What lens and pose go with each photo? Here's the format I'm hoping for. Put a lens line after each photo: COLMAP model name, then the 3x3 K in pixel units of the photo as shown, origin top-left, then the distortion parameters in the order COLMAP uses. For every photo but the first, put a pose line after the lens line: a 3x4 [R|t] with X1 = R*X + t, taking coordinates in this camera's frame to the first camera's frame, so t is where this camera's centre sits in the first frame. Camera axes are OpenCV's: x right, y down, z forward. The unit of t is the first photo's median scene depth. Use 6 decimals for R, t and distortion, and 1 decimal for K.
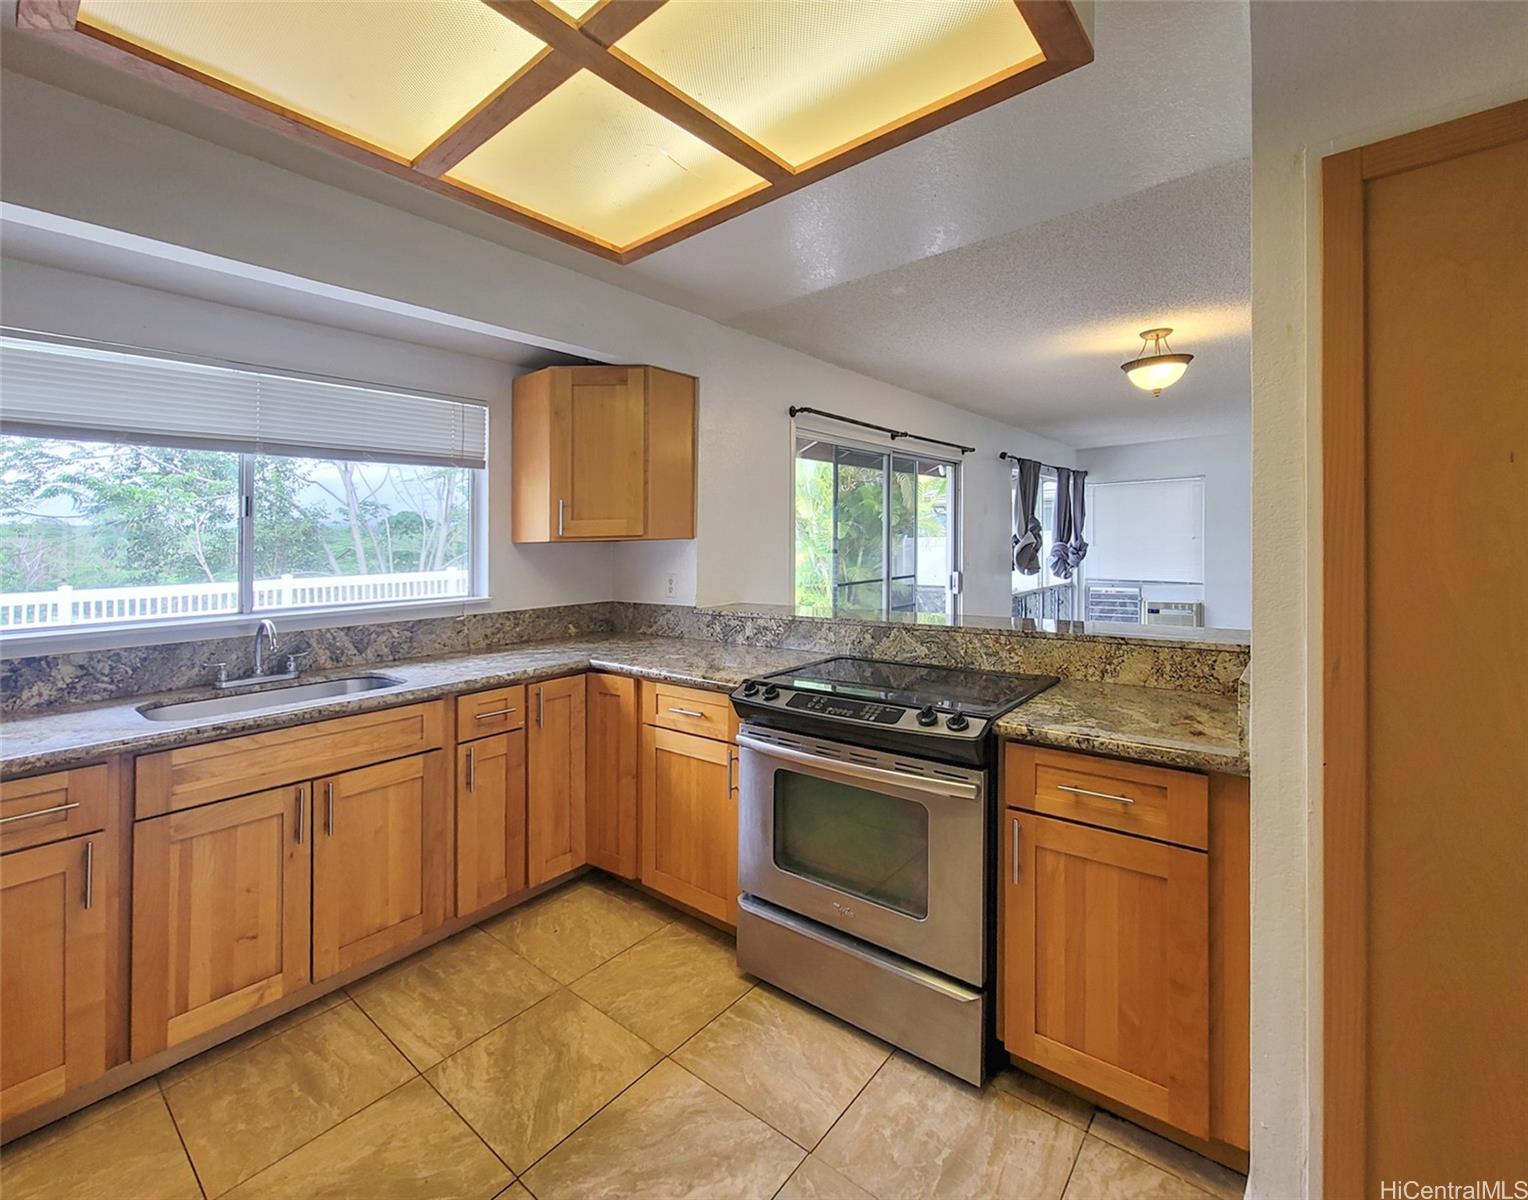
lens RADIAL K [[673.6, 0, 708.9], [0, 673.6, 607.3], [0, 0, 1]] dist [0.000095, 0.001437]
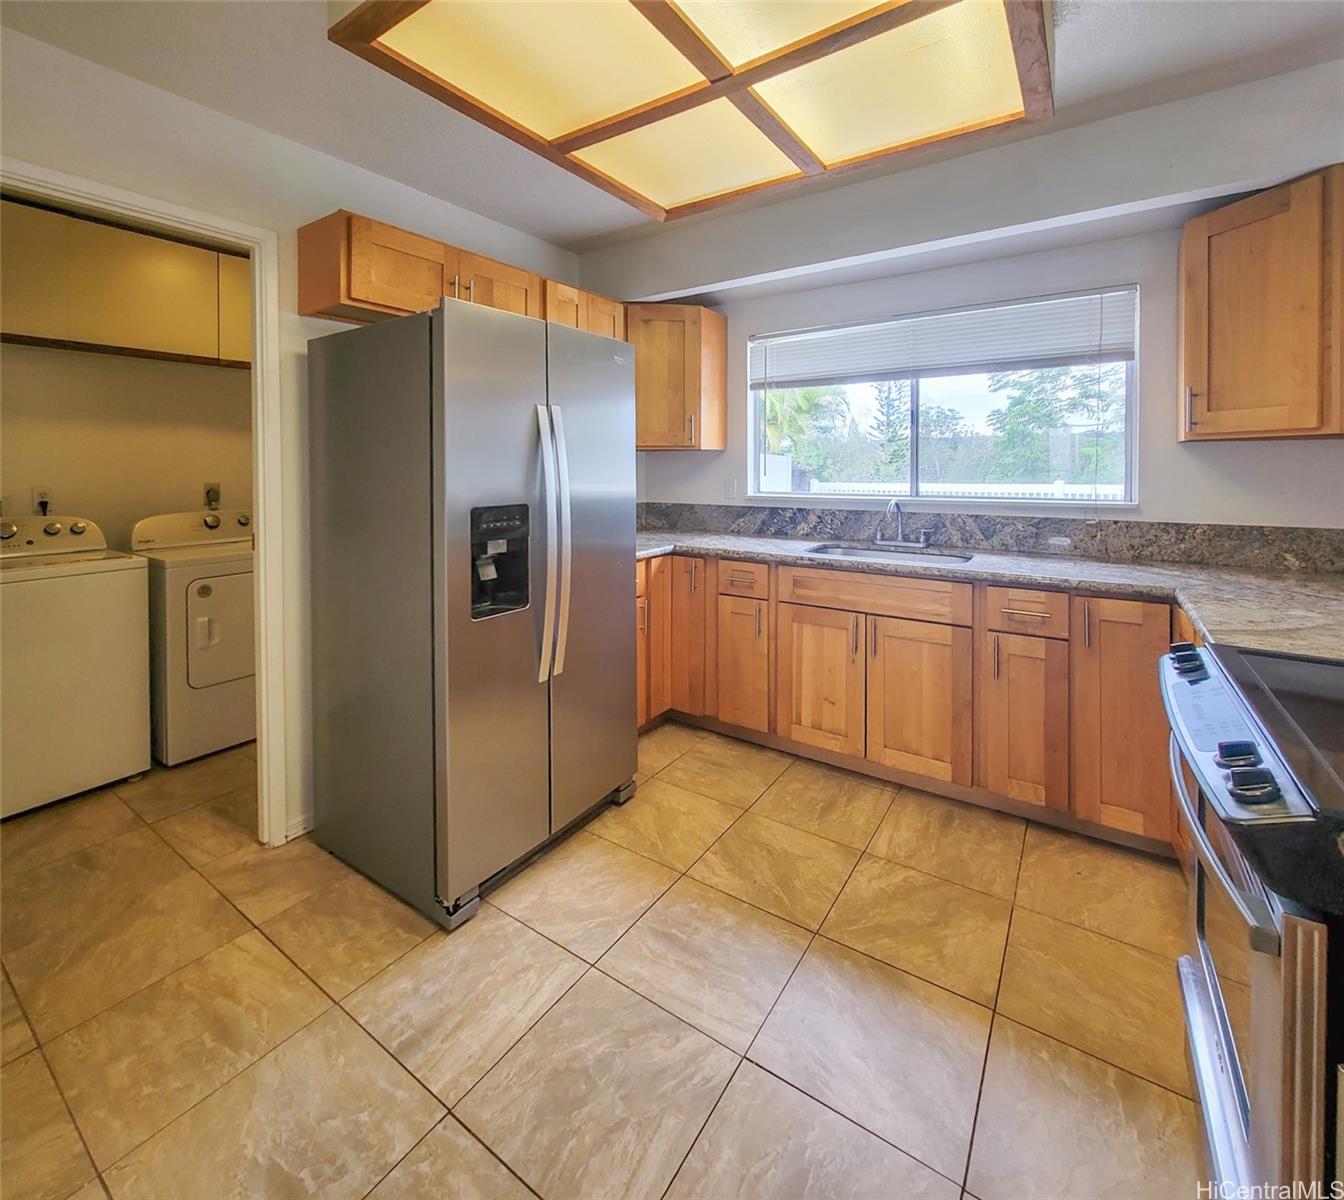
lens RADIAL K [[619.3, 0, 654.3], [0, 619.3, 531.6], [0, 0, 1]] dist [0.003371, 0.000716]
pose [[0.116441, 0.129399, -0.984732, 0.510823], [-0.089673, 0.988797, 0.119329, -0.023164], [0.989141, 0.074409, 0.126740, 0.324289]]
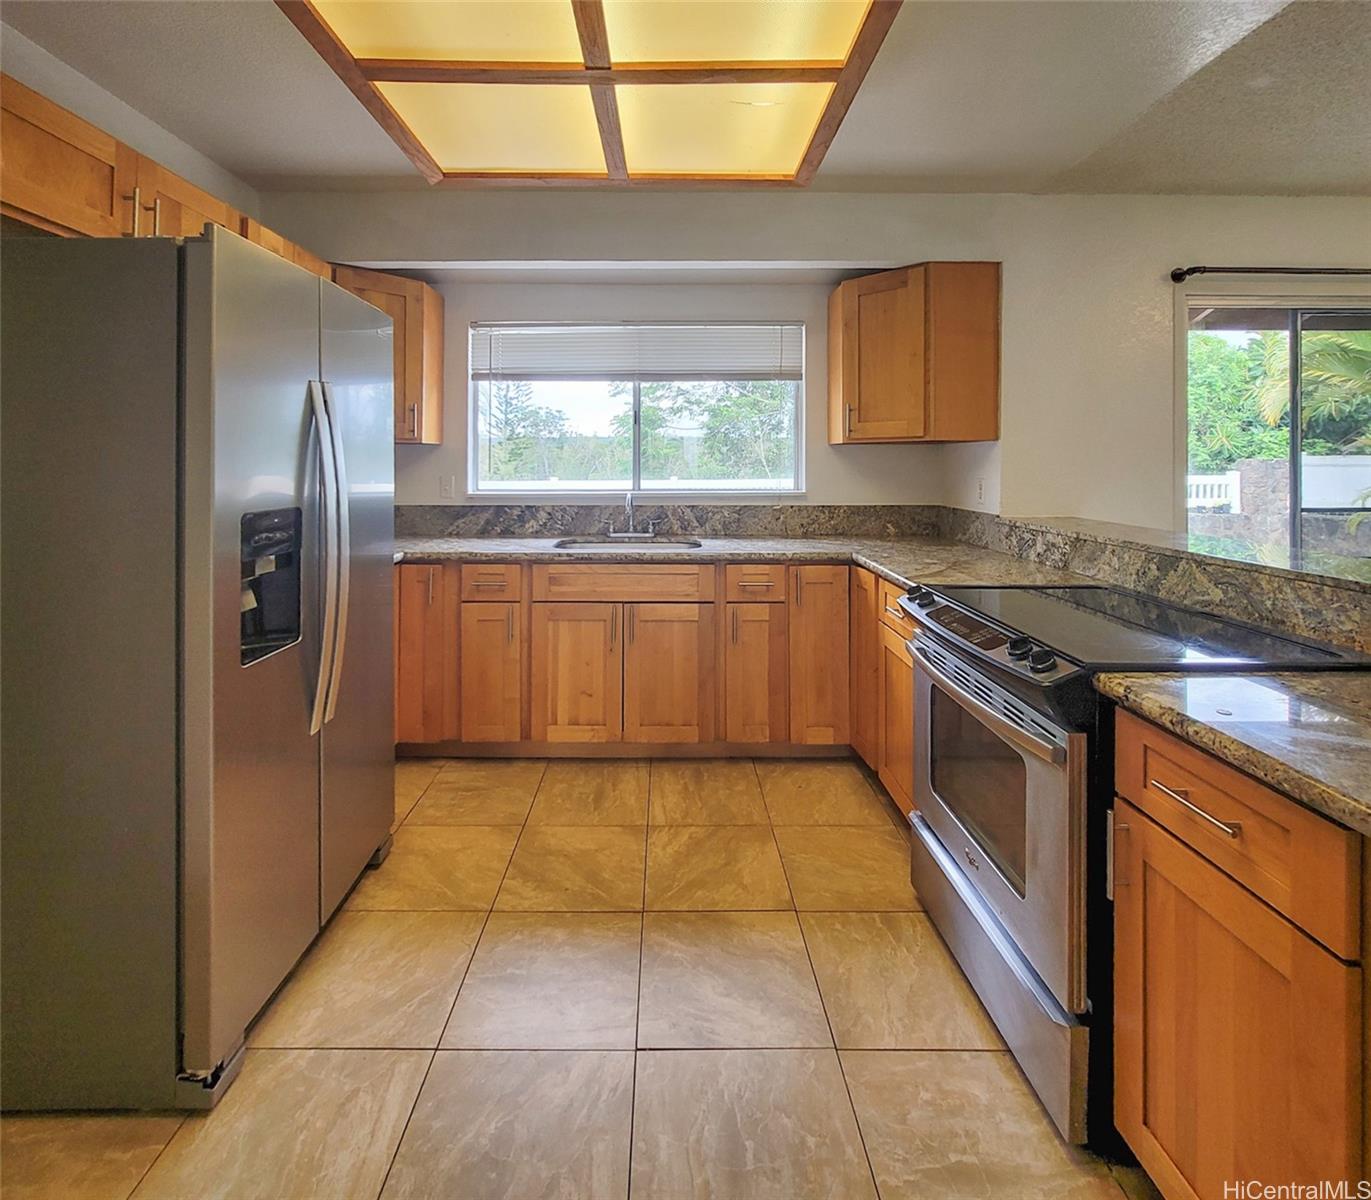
lens RADIAL K [[647.4, 0, 664.4], [0, 647.4, 525.9], [0, 0, 1]] dist [-0.000281, 0.002202]
pose [[0.659933, 0.096624, -0.745086, 0.426851], [-0.083592, 0.994982, 0.054992, 0.003651], [0.746660, 0.025992, 0.664698, 0.102917]]
